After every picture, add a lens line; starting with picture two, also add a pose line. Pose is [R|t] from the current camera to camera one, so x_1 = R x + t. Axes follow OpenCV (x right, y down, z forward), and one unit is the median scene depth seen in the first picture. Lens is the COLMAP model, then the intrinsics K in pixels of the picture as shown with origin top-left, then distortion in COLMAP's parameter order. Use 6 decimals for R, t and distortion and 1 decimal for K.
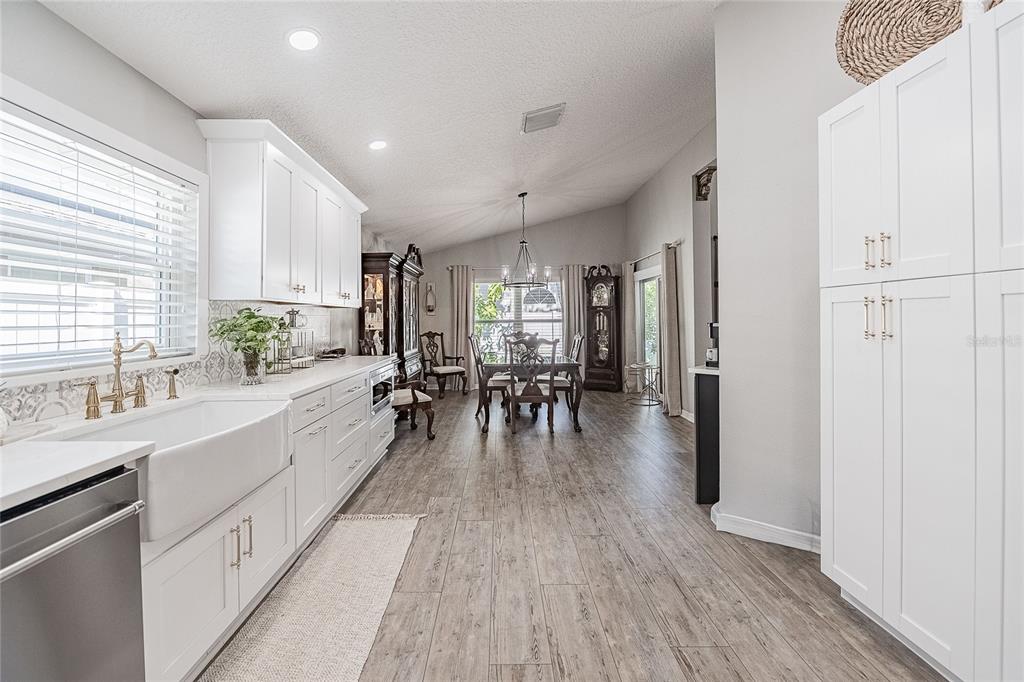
lens RADIAL K [[419.0, 0, 484.6], [0, 419.0, 313.6], [0, 0, 1]] dist [-0.002662, -0.004270]
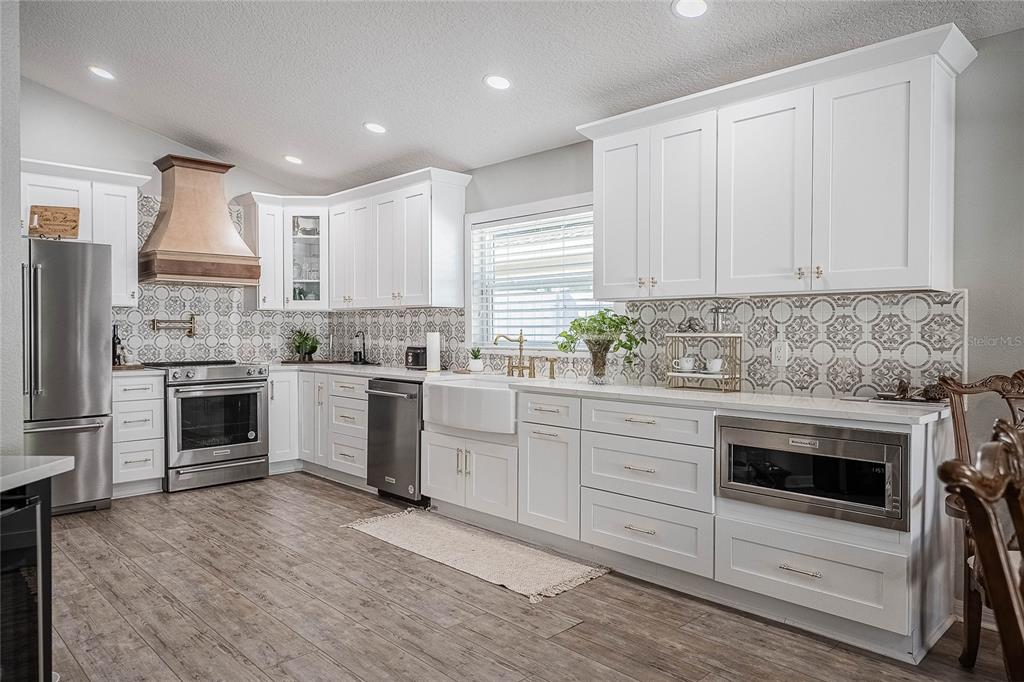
lens RADIAL K [[720.9, 0, 522.5], [0, 720.9, 343.6], [0, 0, 1]] dist [0.025618, -0.010138]
pose [[-0.704822, 0.015199, -0.709222, 0.681184], [0.015818, 0.999859, 0.005708, 0.049844], [0.709208, -0.007195, -0.704962, 1.769587]]
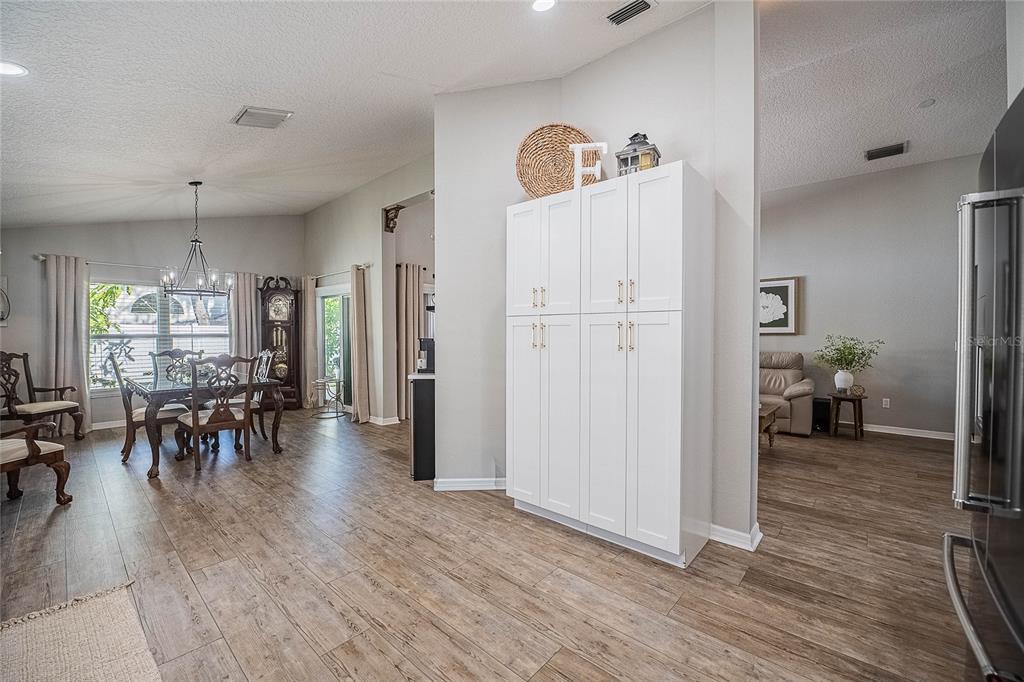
lens RADIAL K [[419.0, 0, 513.3], [0, 419.0, 334.2], [0, 0, 1]] dist [-0.002662, -0.004270]
pose [[0.653552, 0.005547, 0.756861, -0.260061], [-0.015767, 0.999856, 0.006287, -0.003414], [-0.756717, -0.016042, 0.653545, -0.036500]]
